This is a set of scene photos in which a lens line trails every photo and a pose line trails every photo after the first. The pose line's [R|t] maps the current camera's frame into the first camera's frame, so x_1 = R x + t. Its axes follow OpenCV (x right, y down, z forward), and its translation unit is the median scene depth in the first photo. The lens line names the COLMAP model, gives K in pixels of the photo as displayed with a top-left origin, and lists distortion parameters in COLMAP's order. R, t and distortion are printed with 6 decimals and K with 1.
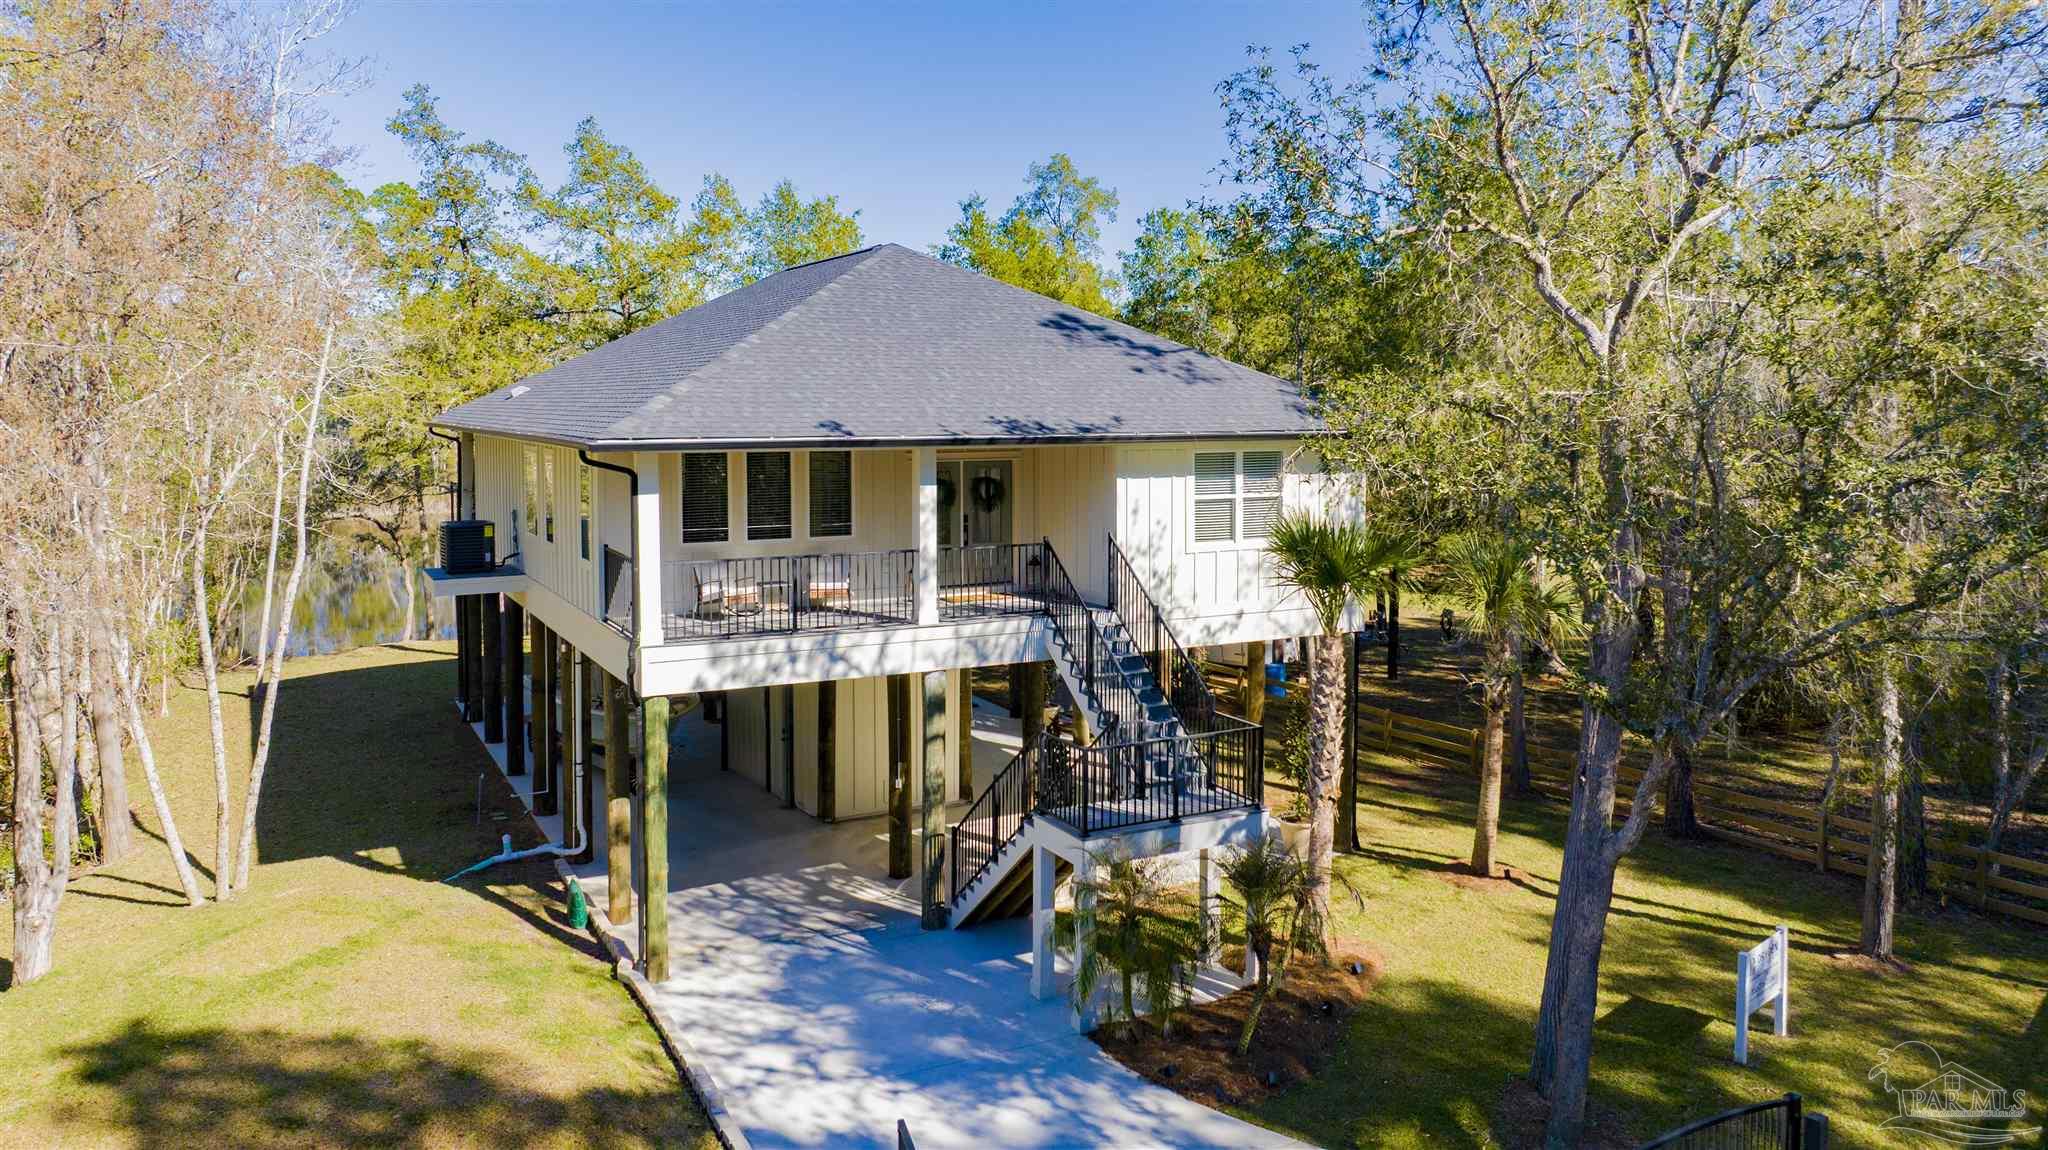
lens RADIAL K [[1479.9, 0, 1029.4], [0, 1479.9, 454.4], [0, 0, 1]] dist [-0.049786, 0.053489]
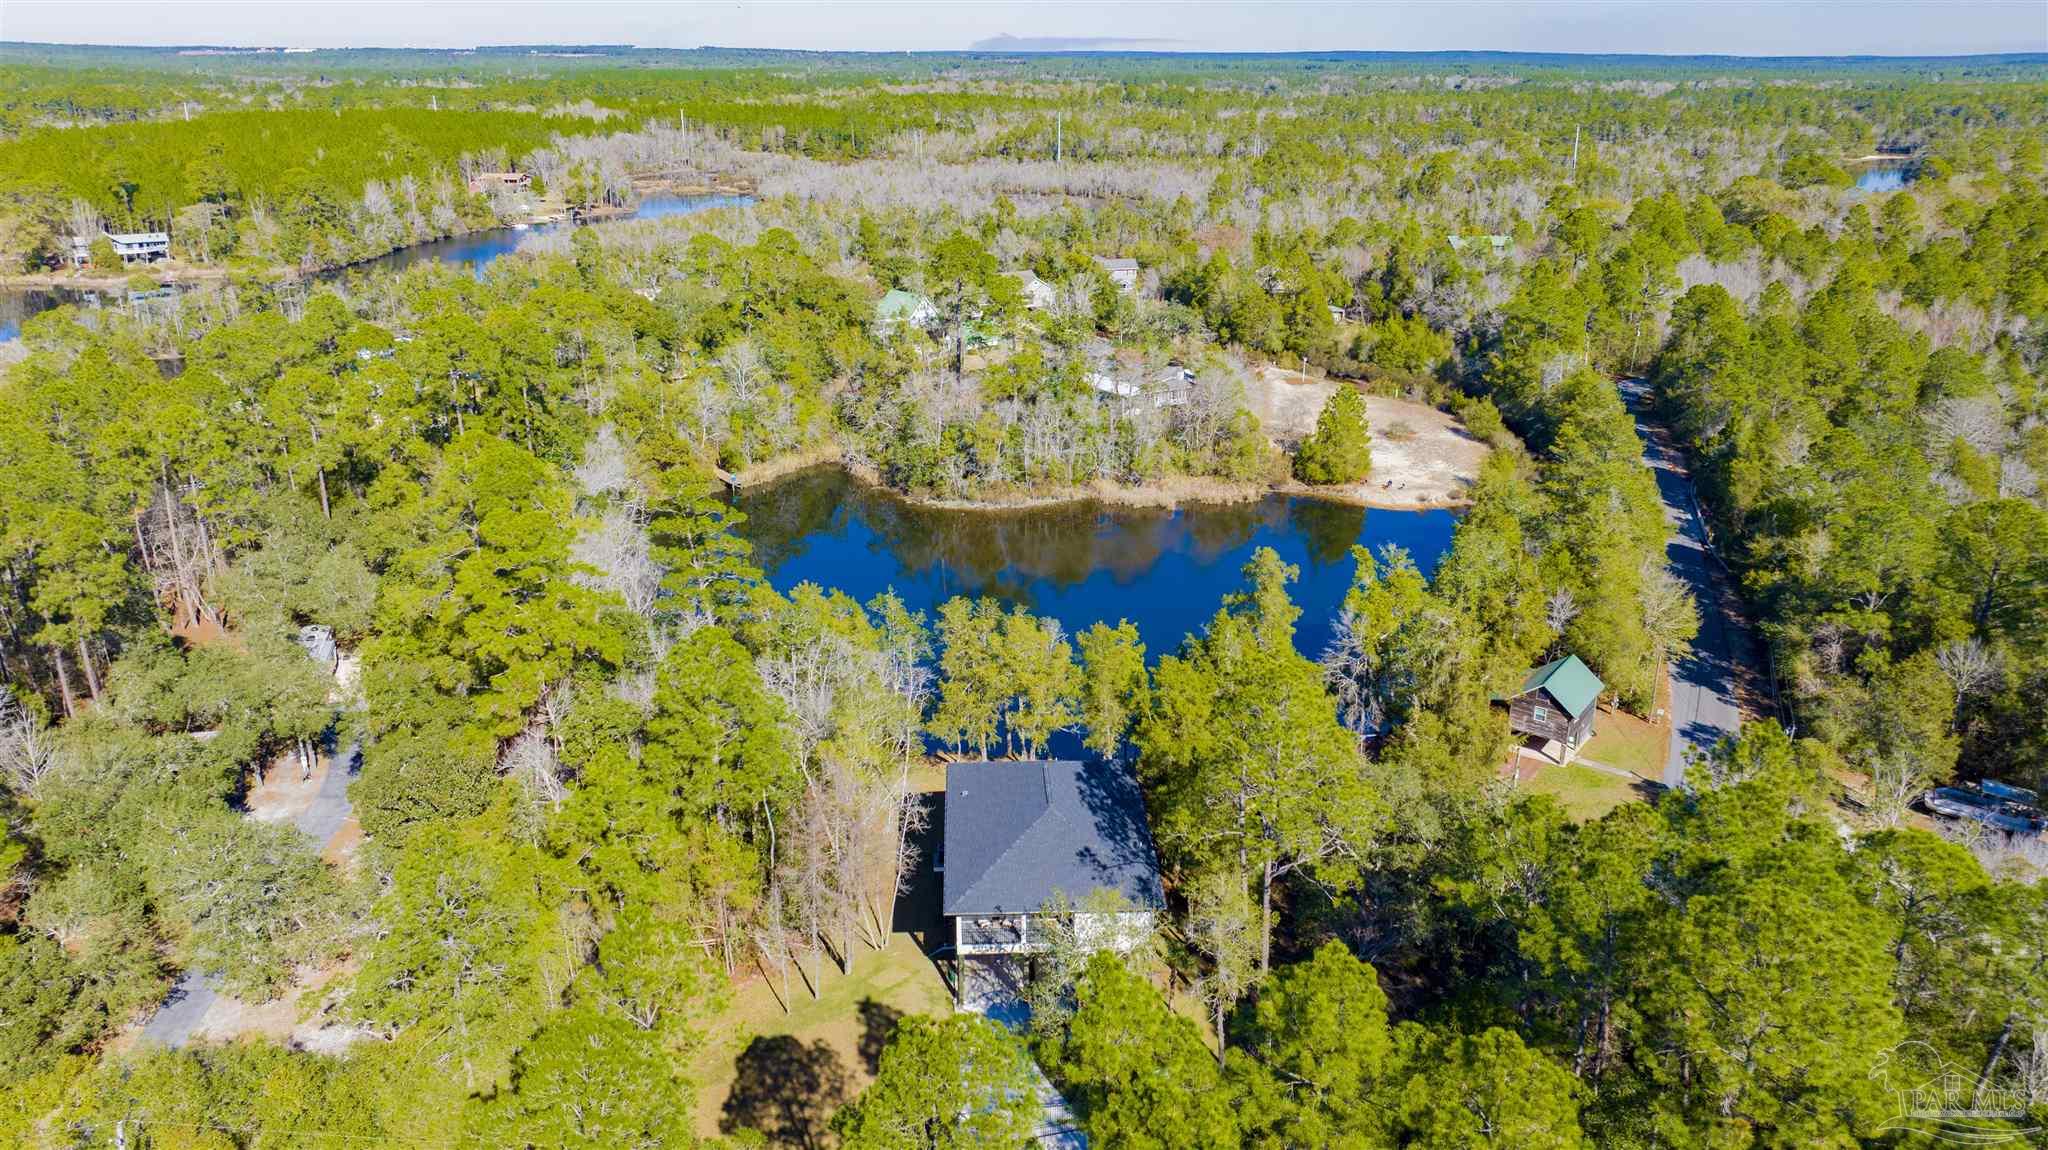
lens RADIAL K [[1441.5, 0, 1026.7], [0, 1441.5, 570.6], [0, 0, 1]] dist [-0.026177, 0.022970]
pose [[0.904451, 0.143111, -0.401856, 1.584490], [-0.014477, 0.951800, 0.306377, -2.378946], [0.426333, -0.271285, 0.862928, -2.513415]]
